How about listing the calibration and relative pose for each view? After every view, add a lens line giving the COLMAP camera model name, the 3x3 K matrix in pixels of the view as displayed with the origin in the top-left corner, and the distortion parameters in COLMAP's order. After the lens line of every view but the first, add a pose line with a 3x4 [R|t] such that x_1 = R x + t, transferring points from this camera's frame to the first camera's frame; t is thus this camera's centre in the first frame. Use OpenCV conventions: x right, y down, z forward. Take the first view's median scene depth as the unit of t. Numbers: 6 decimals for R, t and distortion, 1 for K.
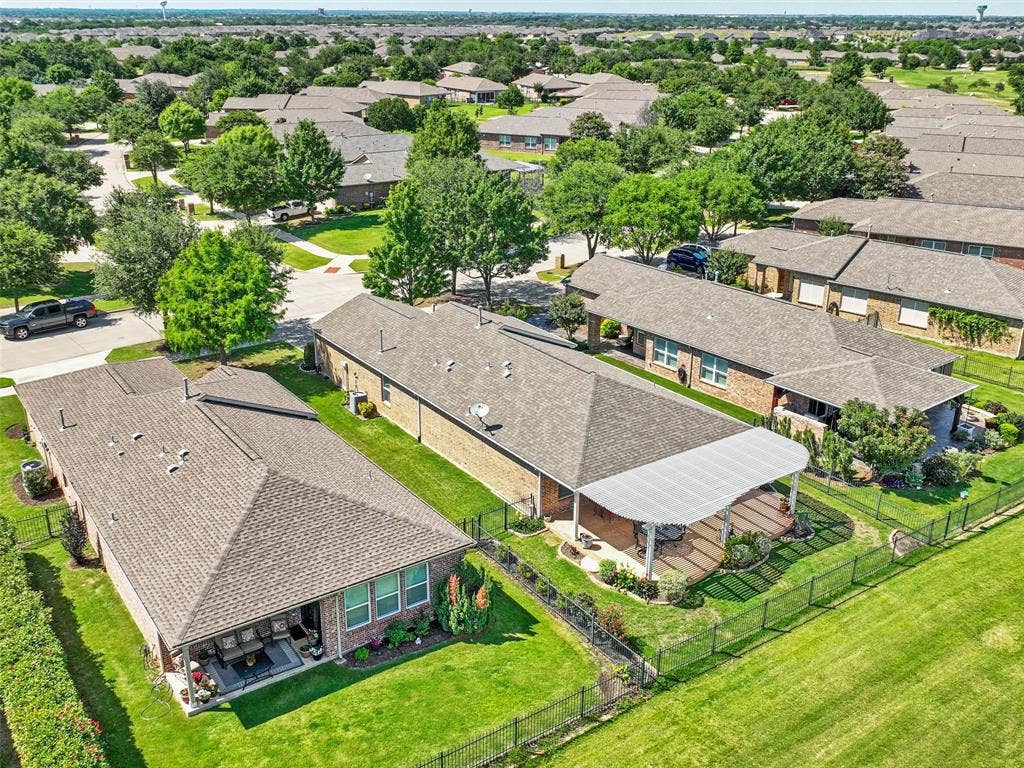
lens RADIAL K [[956.2, 0, 512.0], [0, 956.2, 384.0], [0, 0, 1]] dist [0.004799, -0.001878]
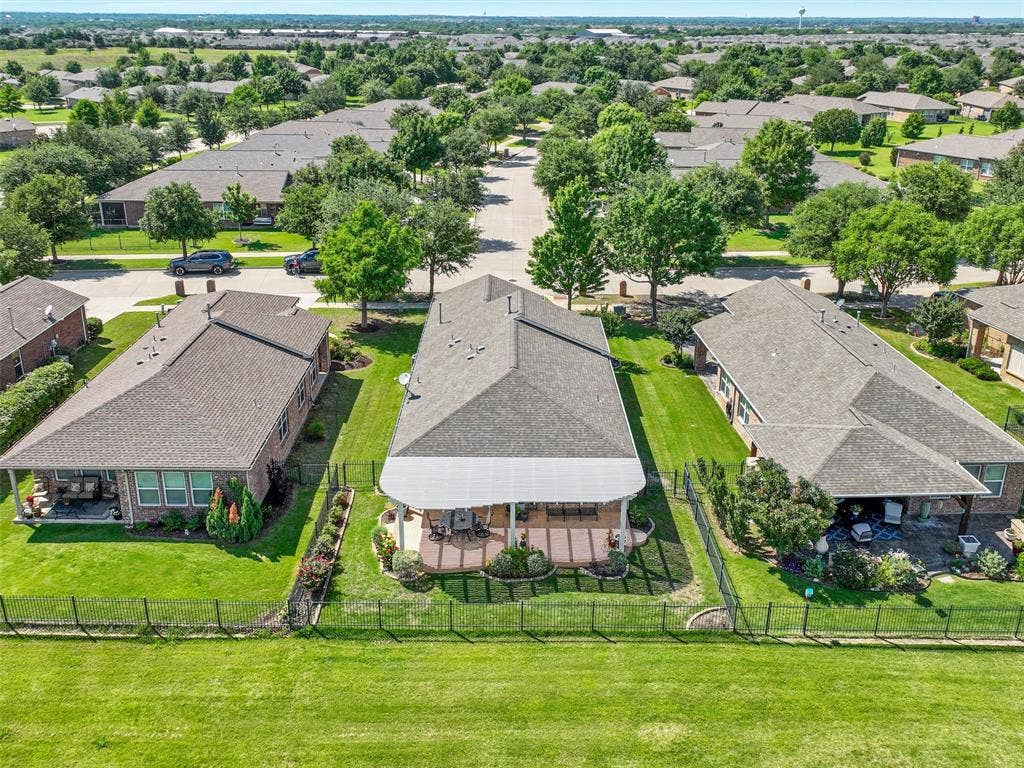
lens RADIAL K [[956.2, 0, 512.0], [0, 956.2, 384.0], [0, 0, 1]] dist [0.004799, -0.001878]
pose [[0.816883, 0.205701, -0.538877, 0.677421], [-0.209834, 0.976214, 0.054555, -0.053685], [0.537281, 0.068510, 0.840616, 0.149044]]
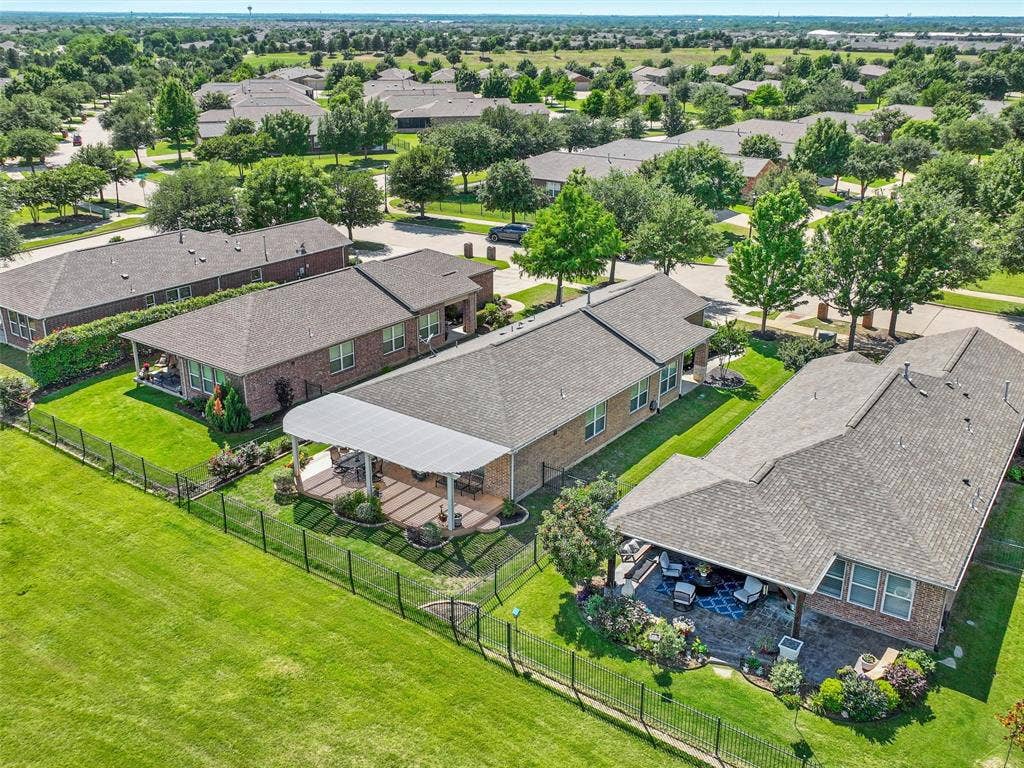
lens RADIAL K [[956.2, 0, 512.0], [0, 956.2, 384.0], [0, 0, 1]] dist [0.004799, -0.001878]
pose [[0.310567, 0.337203, -0.888731, 1.112214], [-0.346855, 0.910697, 0.224329, -0.231593], [0.885009, 0.238592, 0.399792, 0.644496]]
